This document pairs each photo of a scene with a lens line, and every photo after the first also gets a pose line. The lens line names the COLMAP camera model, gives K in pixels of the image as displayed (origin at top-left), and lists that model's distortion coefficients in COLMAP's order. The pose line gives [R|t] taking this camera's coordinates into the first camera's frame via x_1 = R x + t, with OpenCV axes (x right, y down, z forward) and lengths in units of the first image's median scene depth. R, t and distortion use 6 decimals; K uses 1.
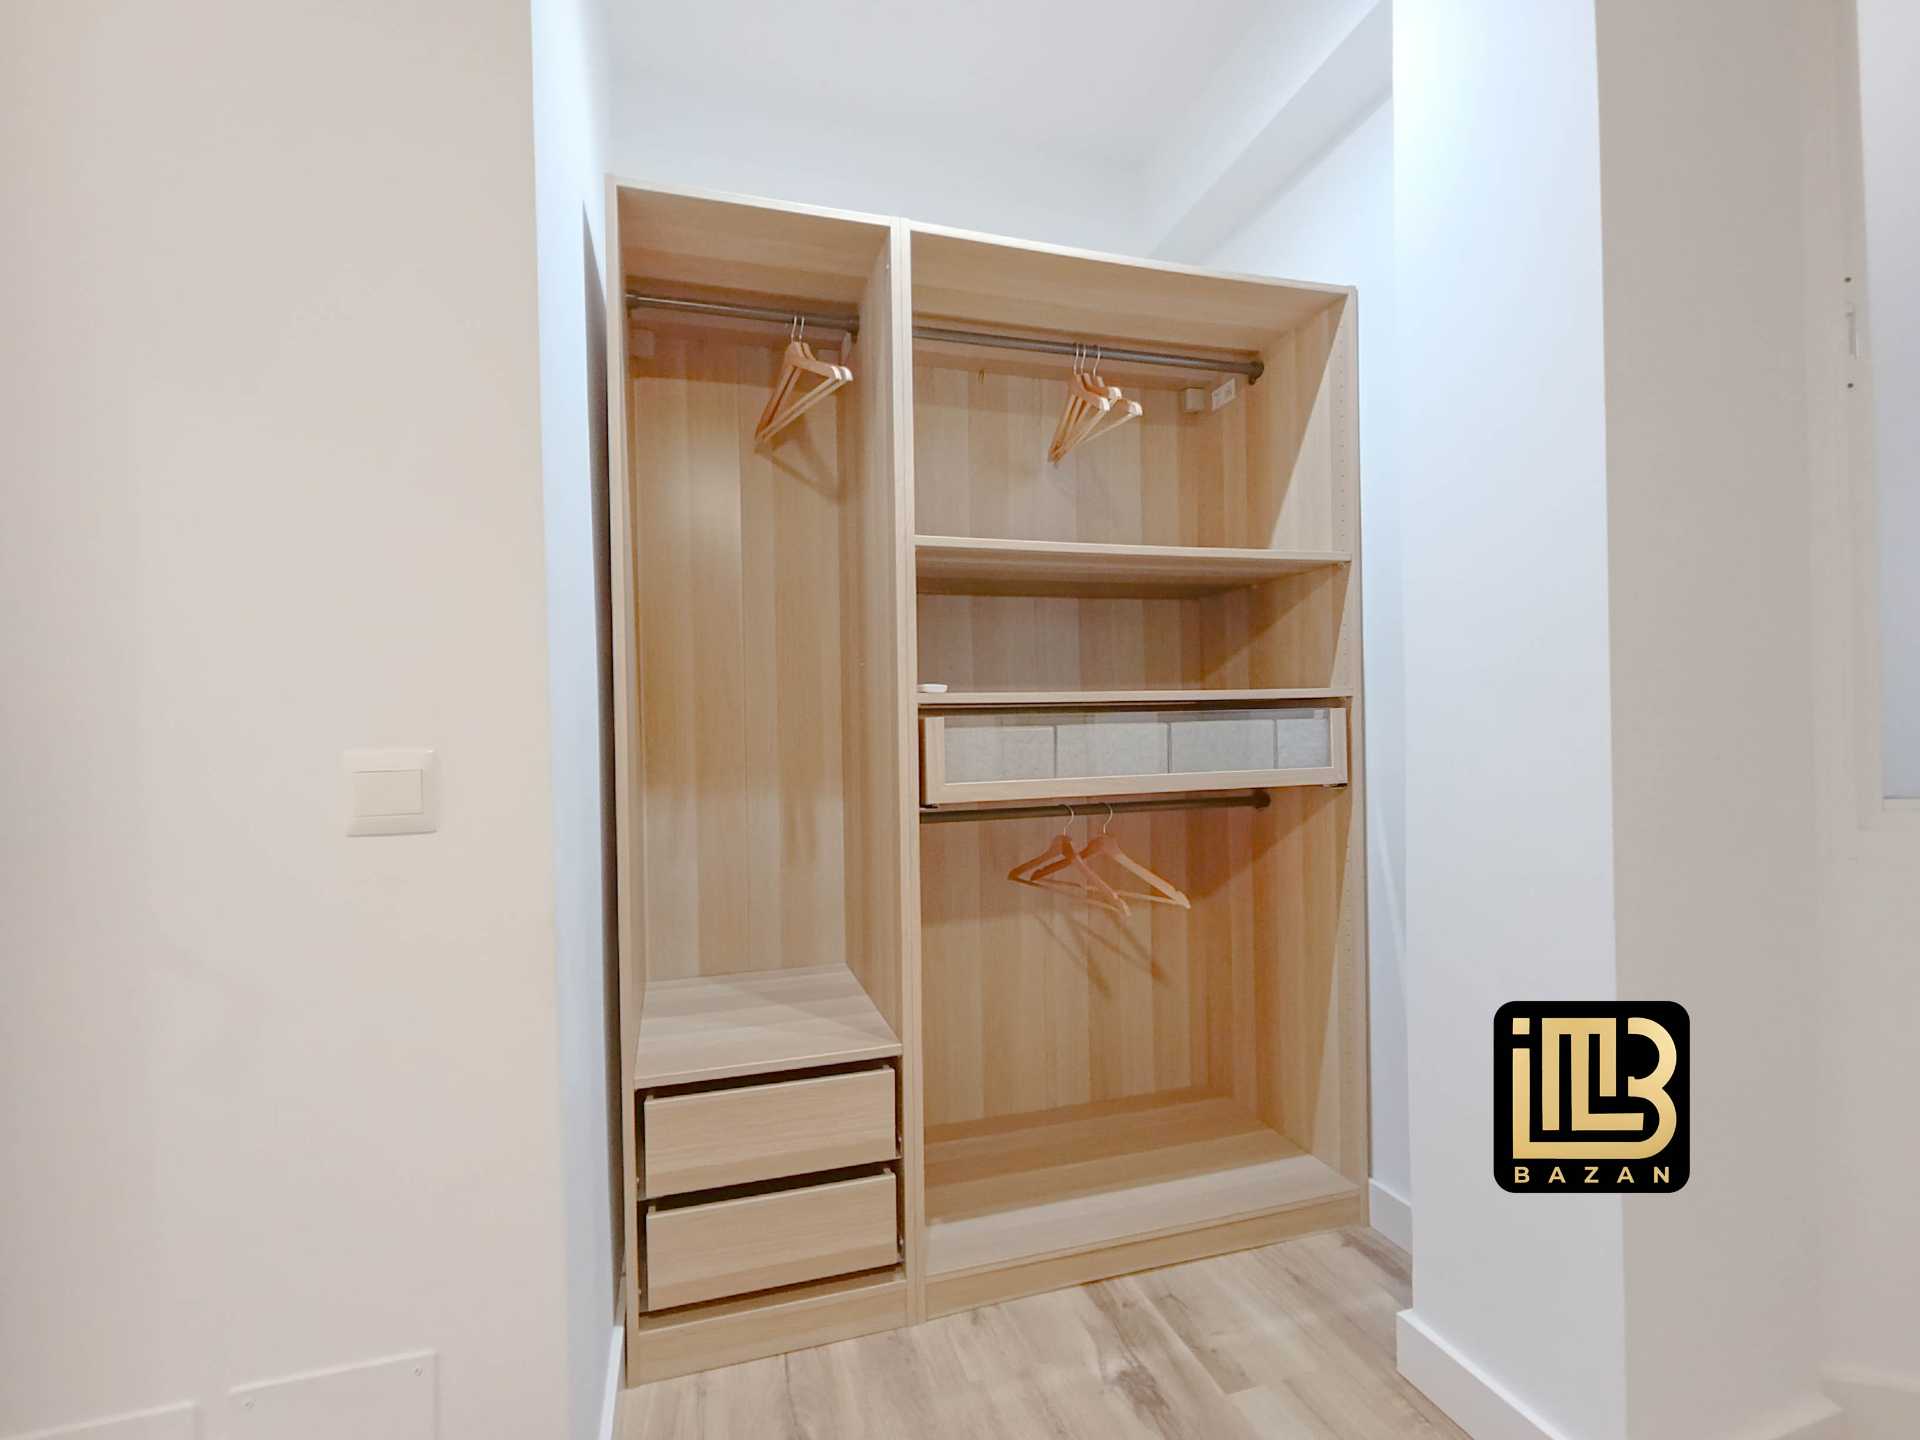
lens RADIAL K [[877.2, 0, 946.6], [0, 877.2, 732.6], [0, 0, 1]] dist [0.007931, -0.002038]
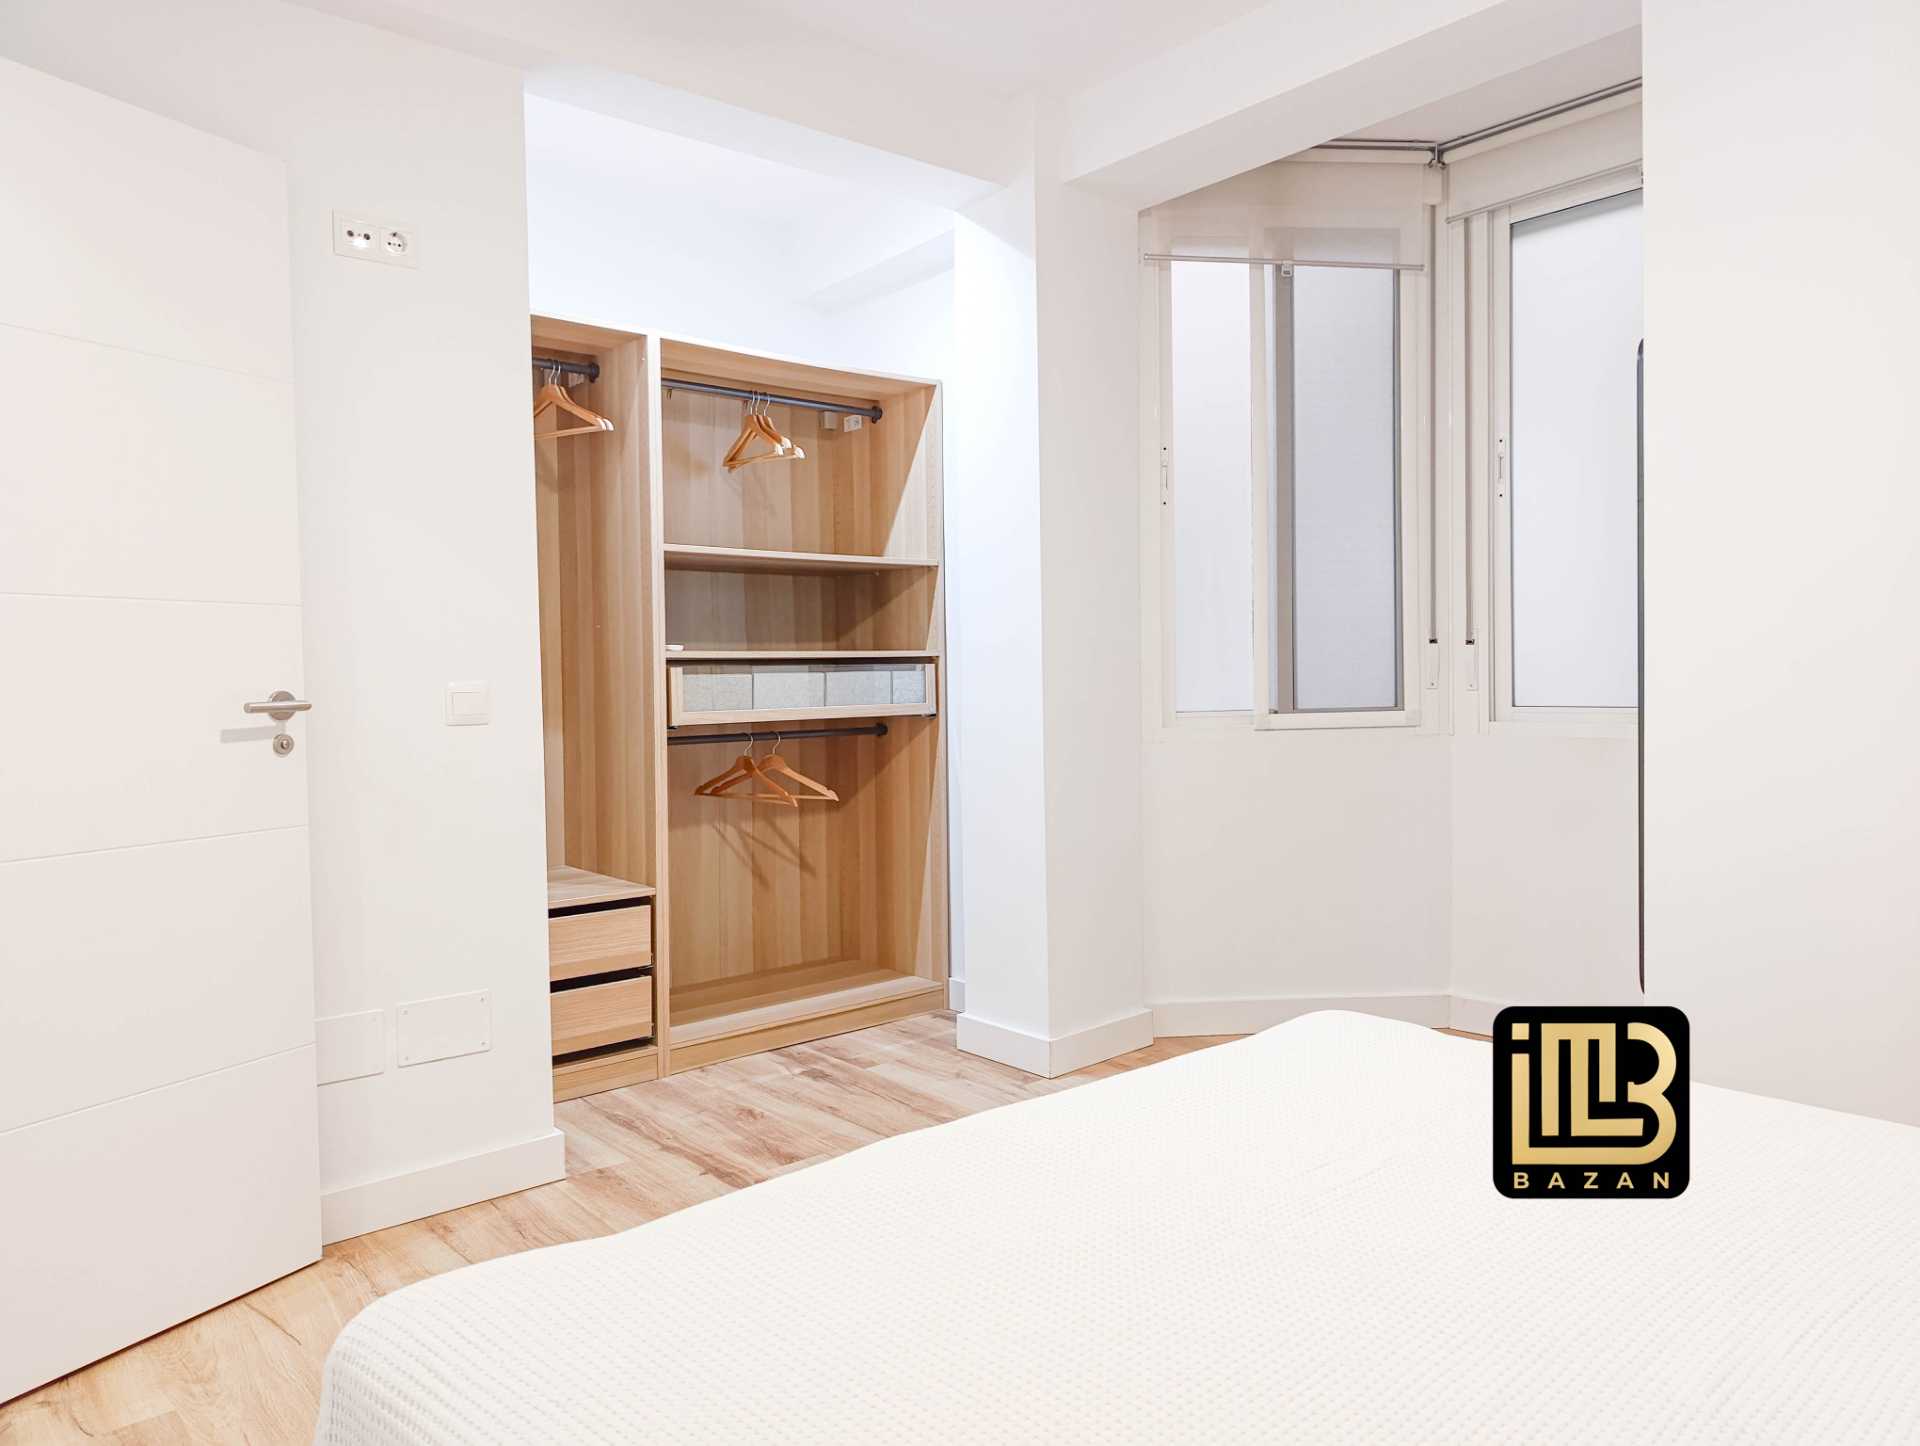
lens RADIAL K [[1334.4, 0, 966.7], [0, 1334.4, 712.4], [0, 0, 1]] dist [0.019238, -0.002418]
pose [[0.913326, -0.004687, 0.407203, -0.424987], [-0.000844, 0.999910, 0.013403, 0.024406], [-0.407229, -0.012585, 0.913239, -1.104977]]
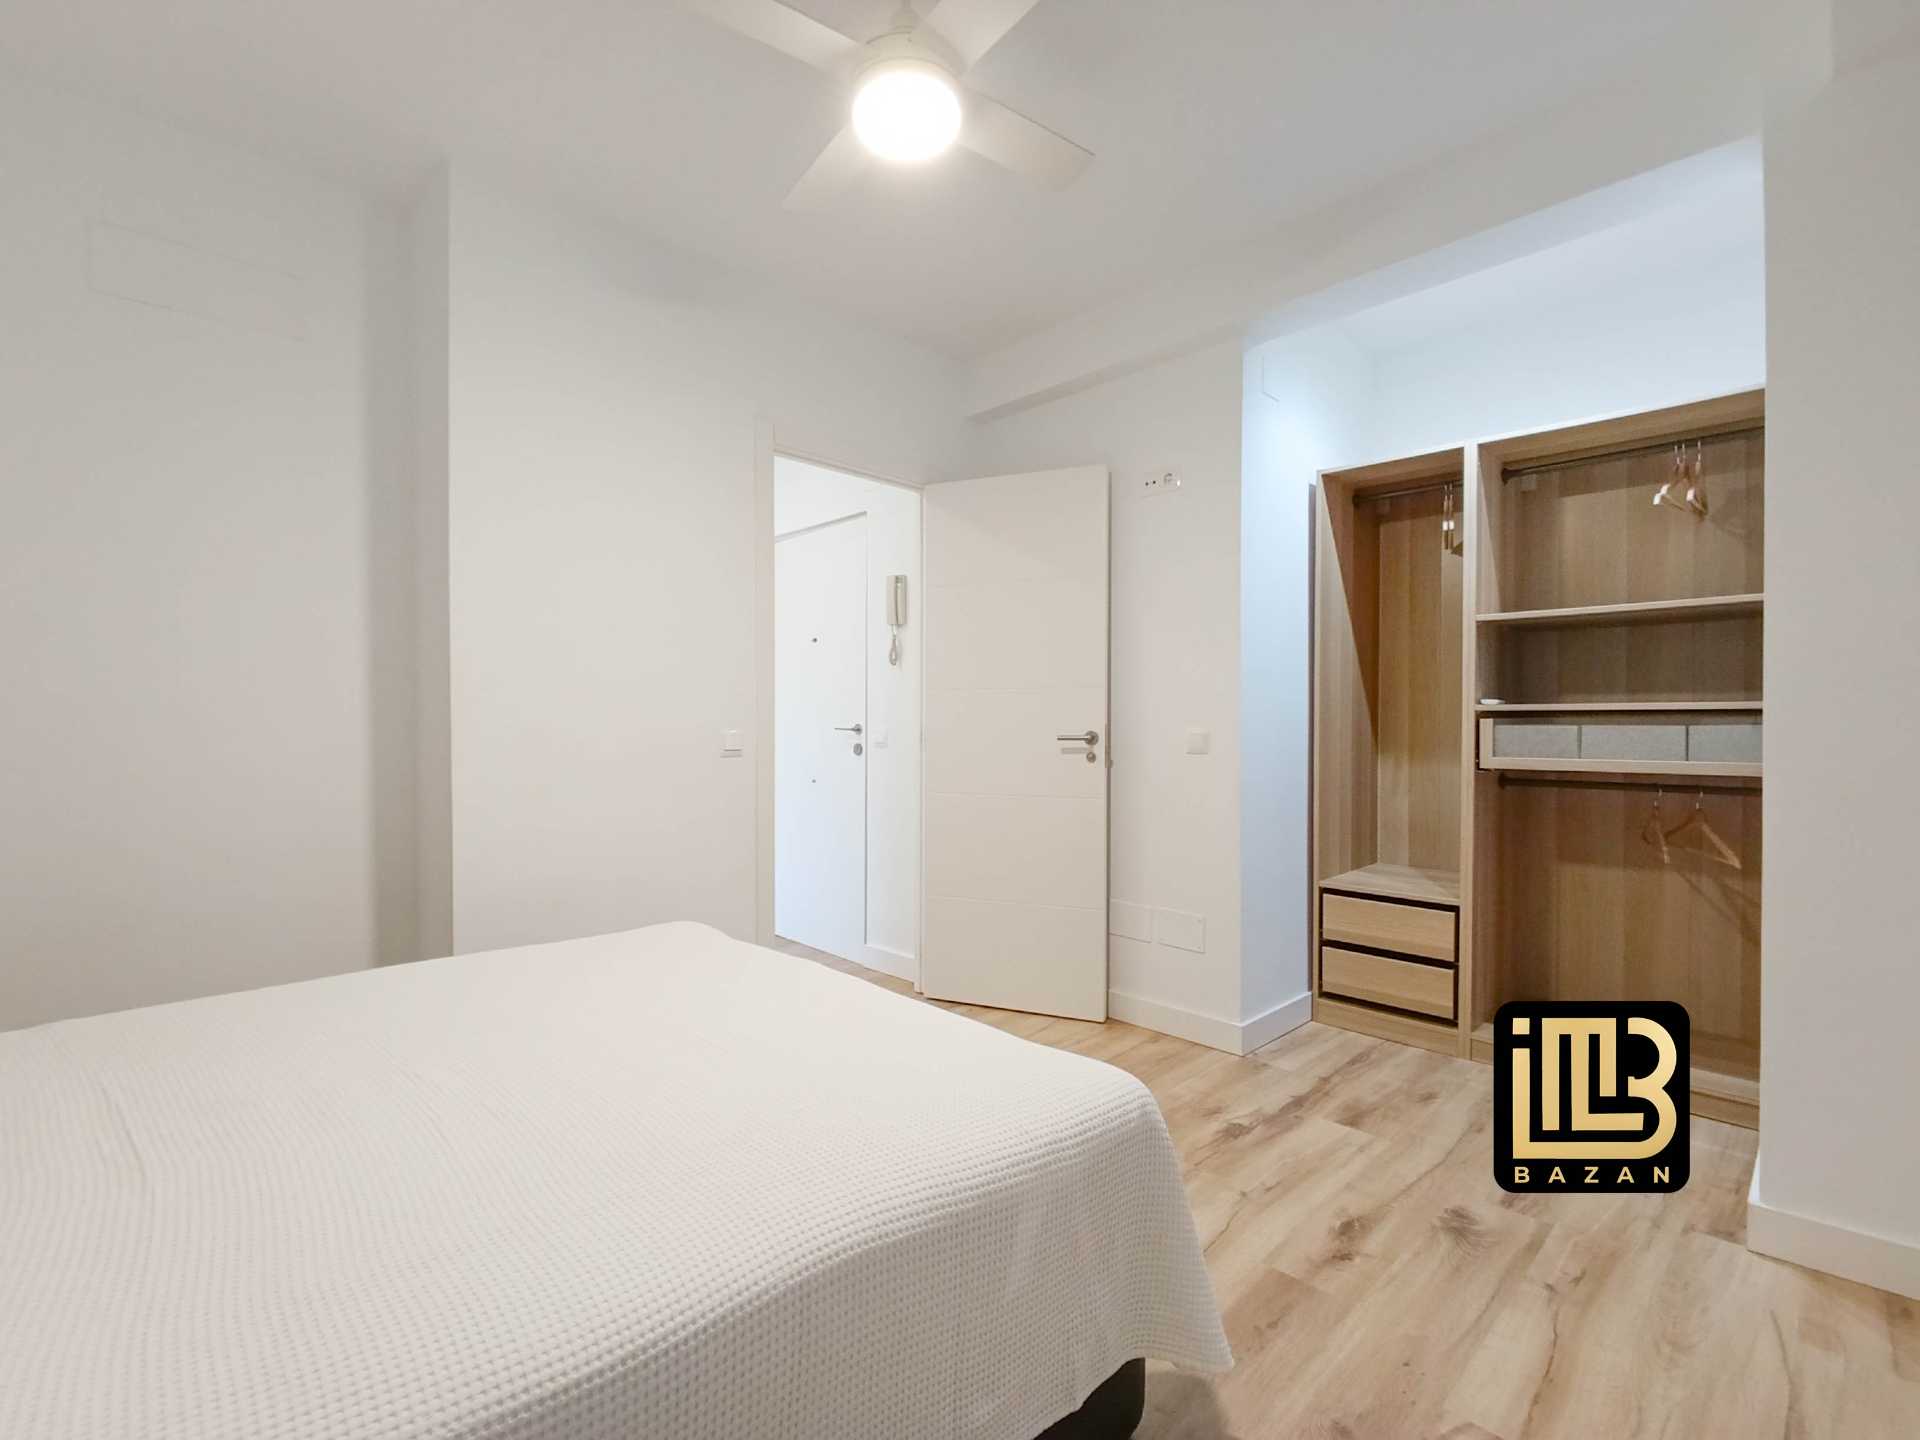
lens RADIAL K [[877.2, 0, 923.0], [0, 877.2, 729.0], [0, 0, 1]] dist [0.007931, -0.002038]
pose [[0.437450, 0.028050, -0.898805, 0.939090], [-0.016849, 0.999594, 0.022995, -0.016282], [0.899085, 0.005084, 0.437745, -0.677764]]
